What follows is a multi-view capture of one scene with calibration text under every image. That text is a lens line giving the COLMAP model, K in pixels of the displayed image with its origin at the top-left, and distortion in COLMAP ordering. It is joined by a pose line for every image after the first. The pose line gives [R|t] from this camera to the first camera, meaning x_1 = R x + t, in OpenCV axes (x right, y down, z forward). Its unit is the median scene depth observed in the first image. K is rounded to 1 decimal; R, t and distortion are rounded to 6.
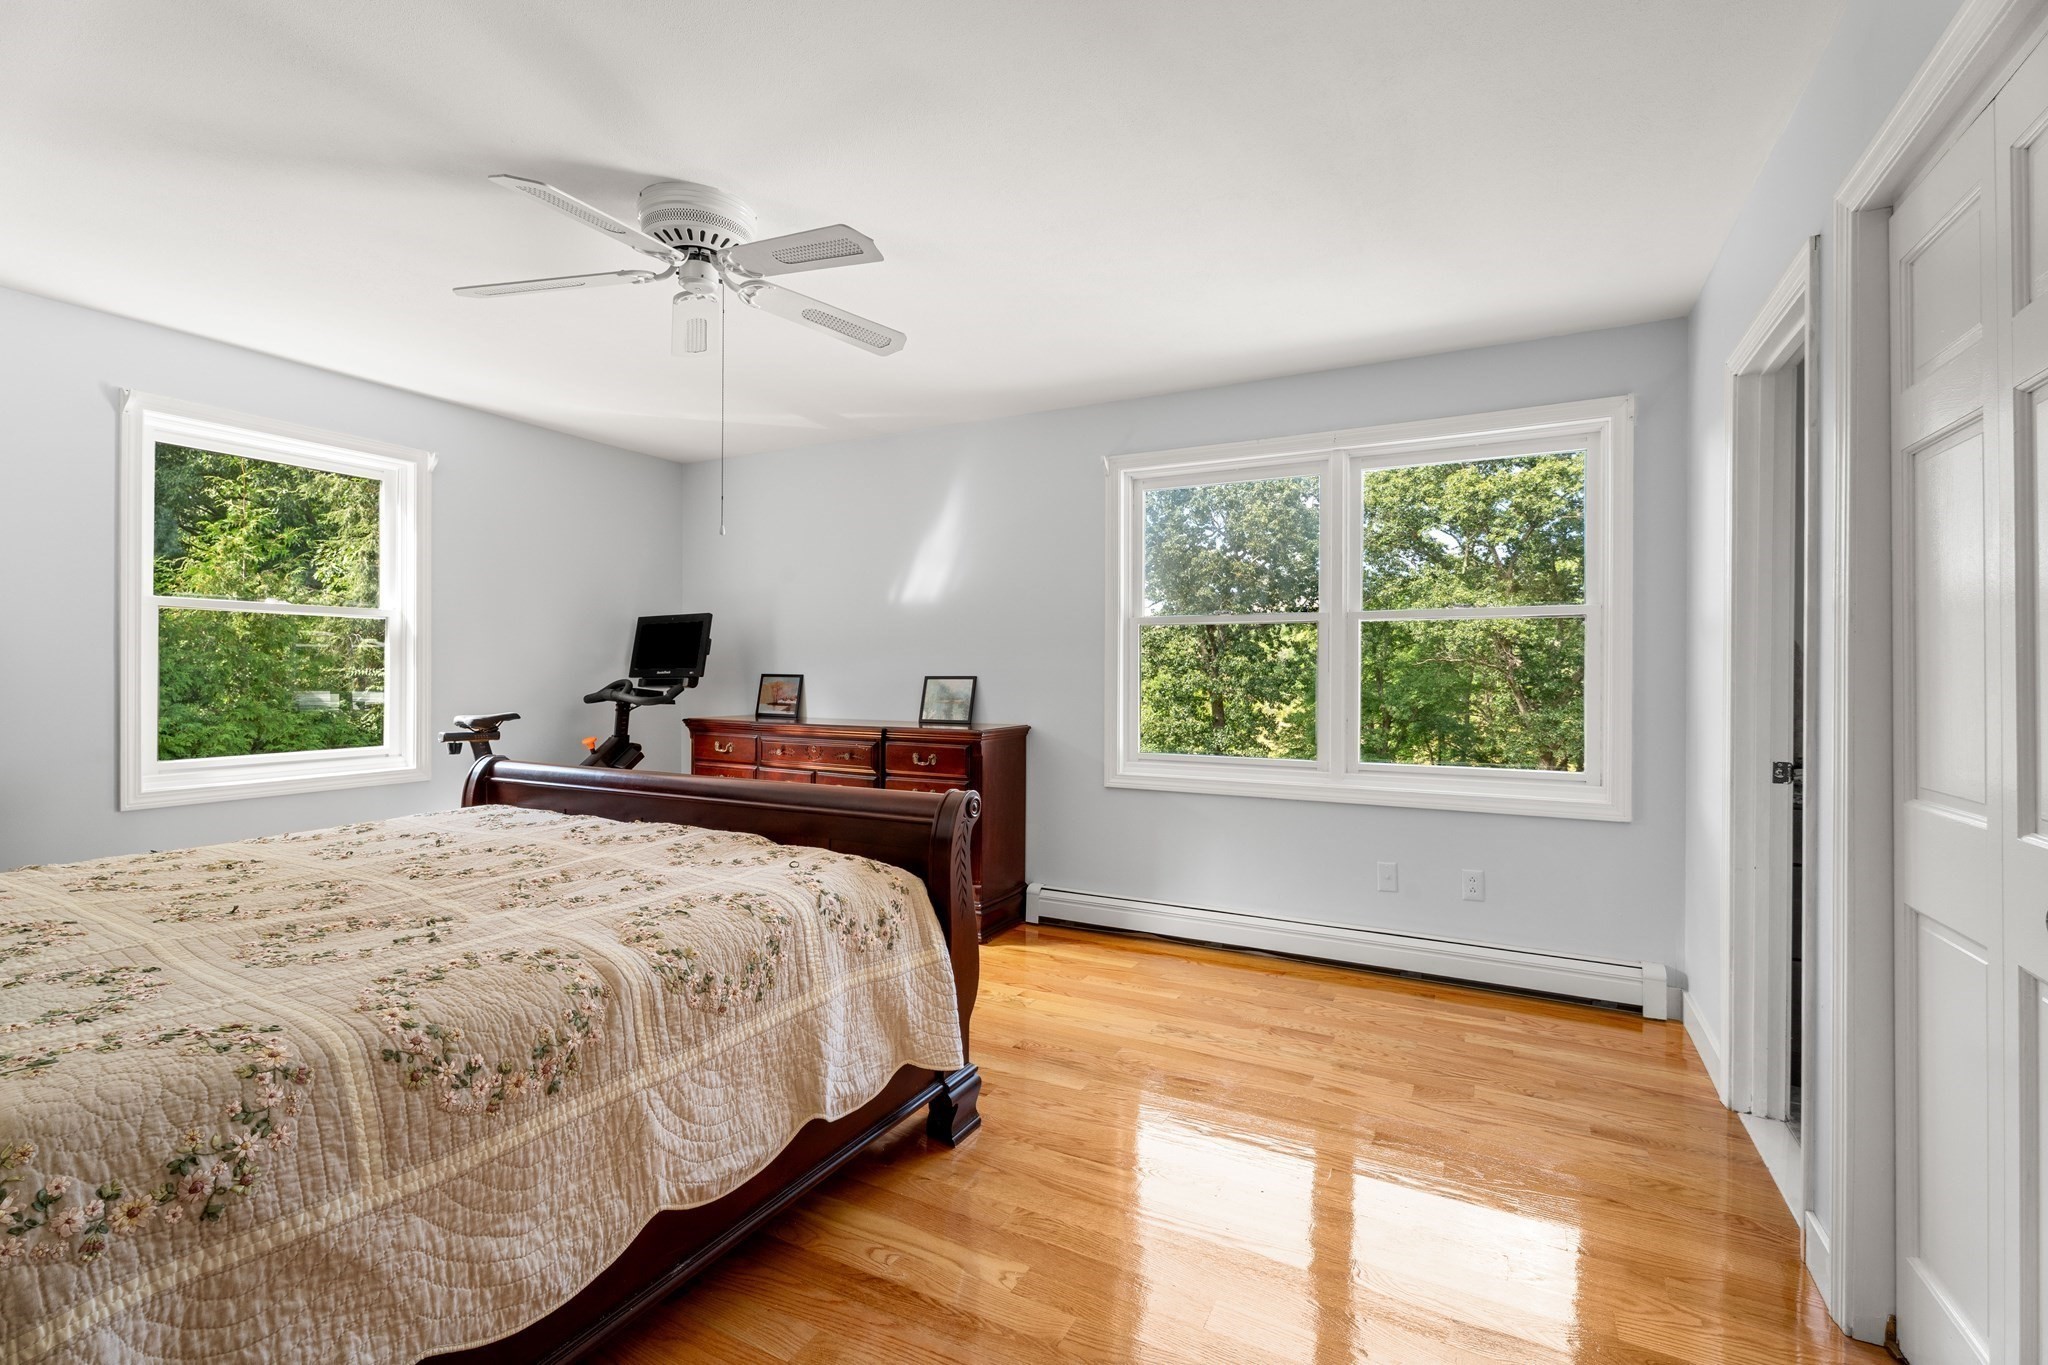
lens RADIAL K [[908.0, 0, 1023.0], [0, 908.0, 676.1], [0, 0, 1]] dist [-0.000290, -0.000369]
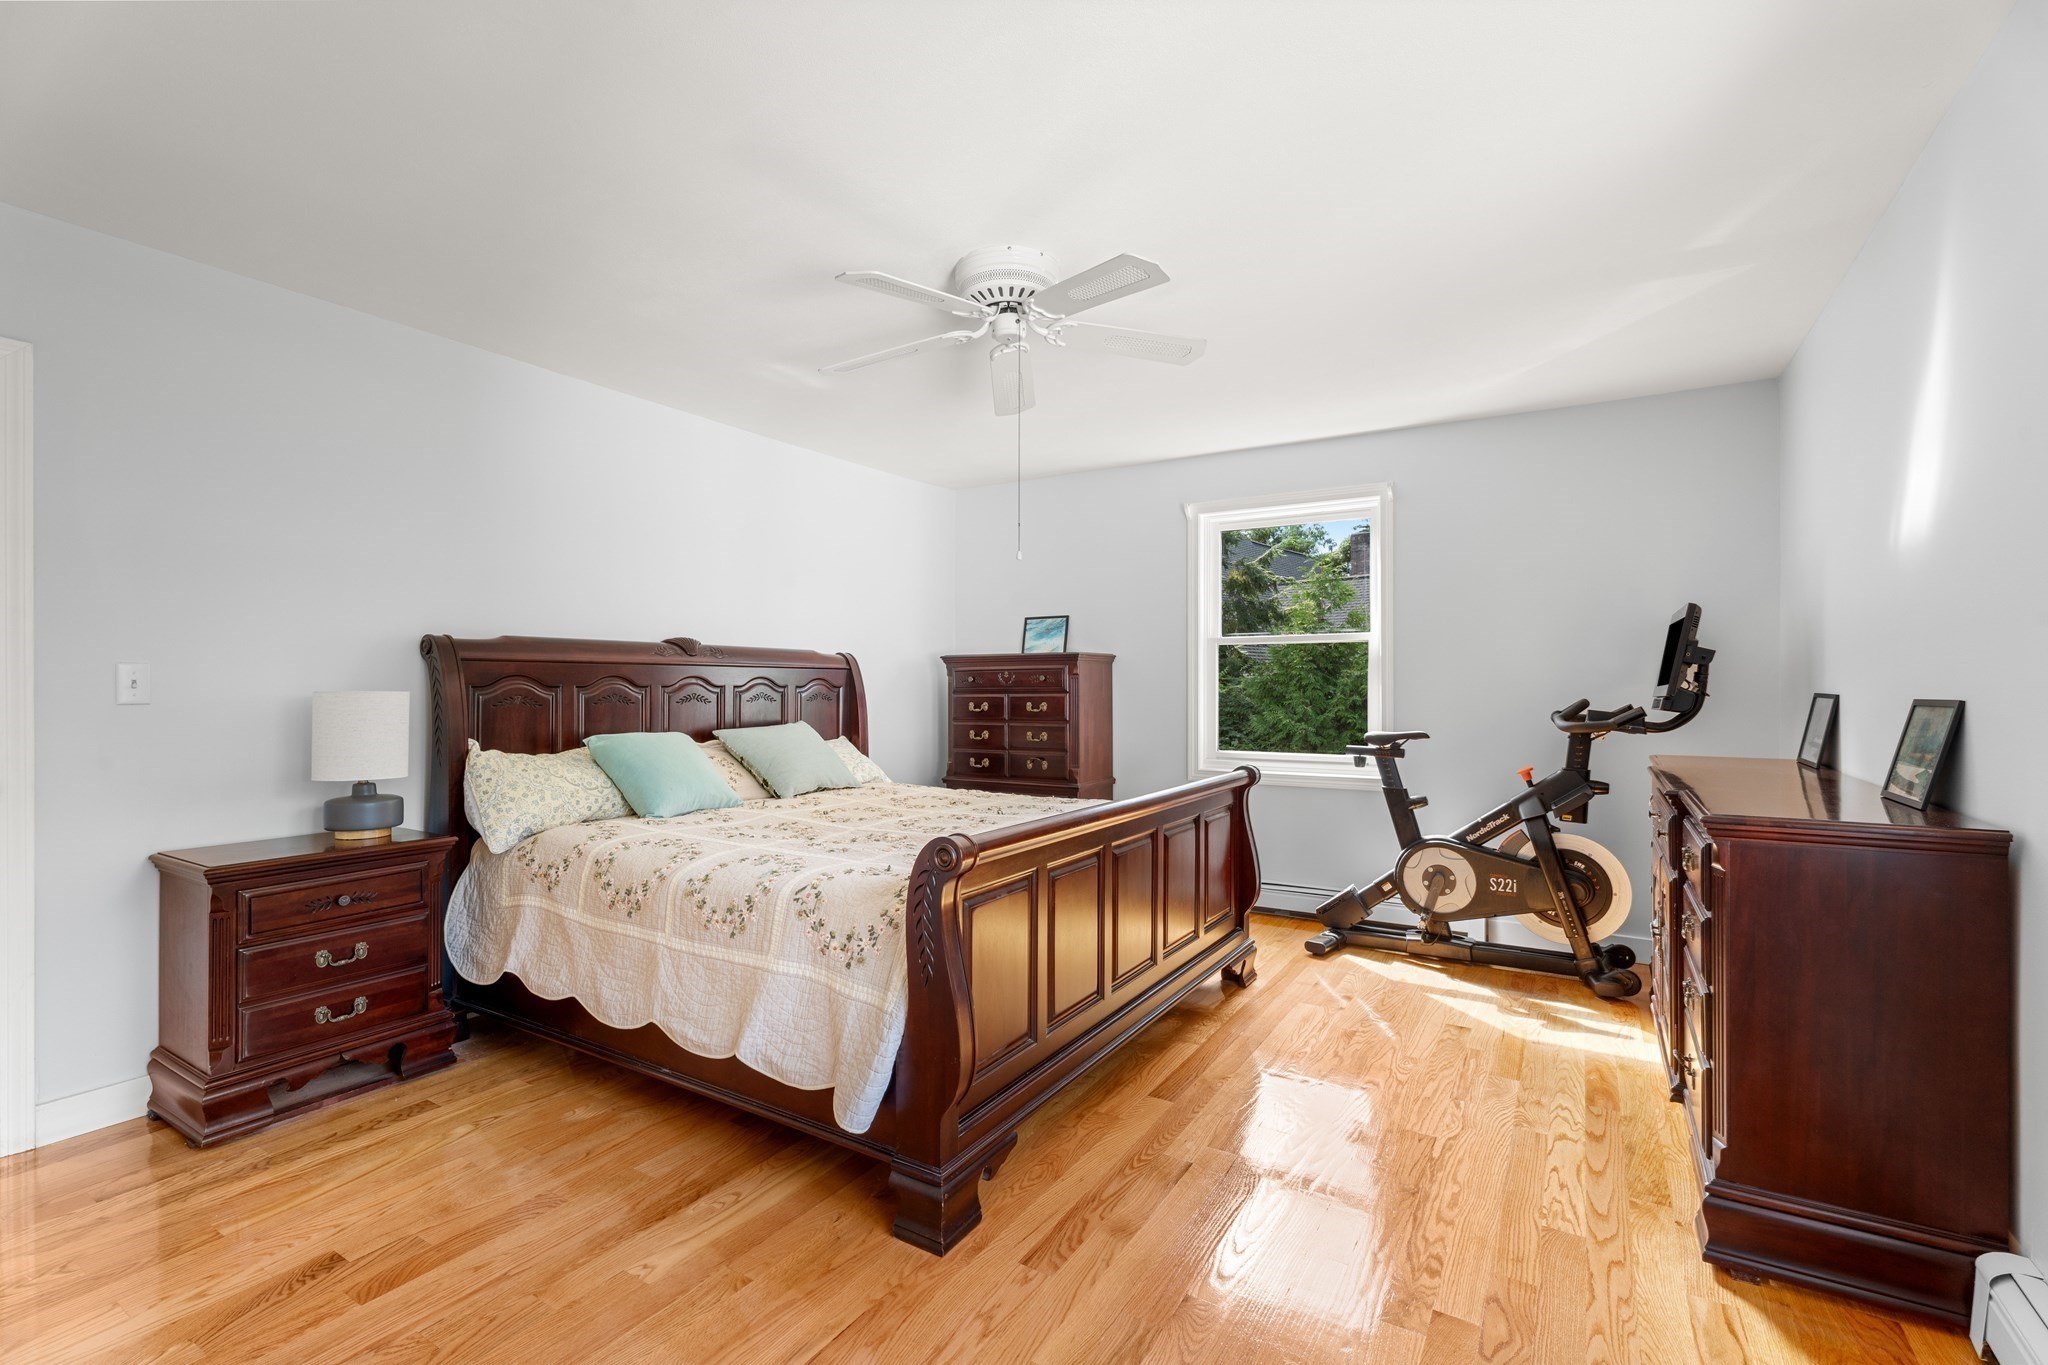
lens RADIAL K [[908.0, 0, 1023.0], [0, 908.0, 676.1], [0, 0, 1]] dist [-0.000290, -0.000369]
pose [[-0.068461, -0.010995, -0.997593, 0.989566], [-0.003882, 0.999935, -0.010754, -0.014334], [0.997646, 0.003136, -0.068499, 1.476449]]
